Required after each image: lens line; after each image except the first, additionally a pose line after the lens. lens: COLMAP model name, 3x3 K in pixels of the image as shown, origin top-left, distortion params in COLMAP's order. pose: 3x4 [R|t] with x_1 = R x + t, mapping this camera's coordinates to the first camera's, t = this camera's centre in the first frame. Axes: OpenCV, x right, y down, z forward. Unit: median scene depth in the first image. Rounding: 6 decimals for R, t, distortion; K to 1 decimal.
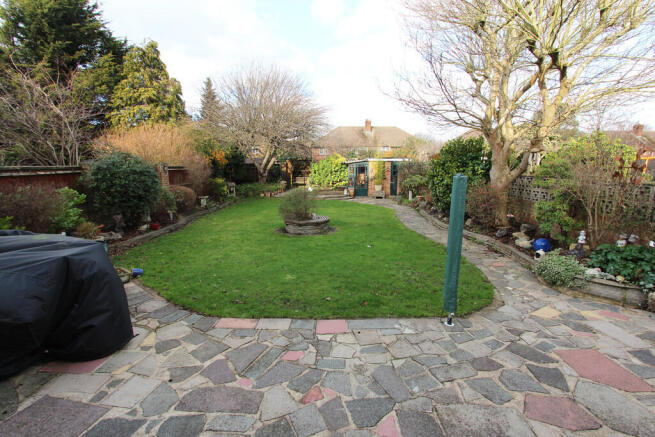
lens RADIAL K [[302.9, 0, 328.0], [0, 302.9, 220.0], [0, 0, 1]] dist [-0.014964, 0.000528]
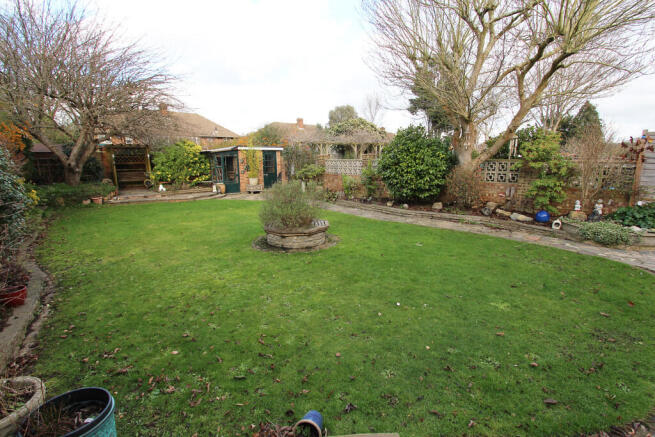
lens RADIAL K [[302.9, 0, 328.0], [0, 302.9, 216.4], [0, 0, 1]] dist [-0.014964, 0.000528]
pose [[0.759343, -0.123312, 0.638900, -0.236170], [0.117805, 0.991706, 0.051392, -0.026231], [-0.639938, 0.036241, 0.767571, 0.207428]]
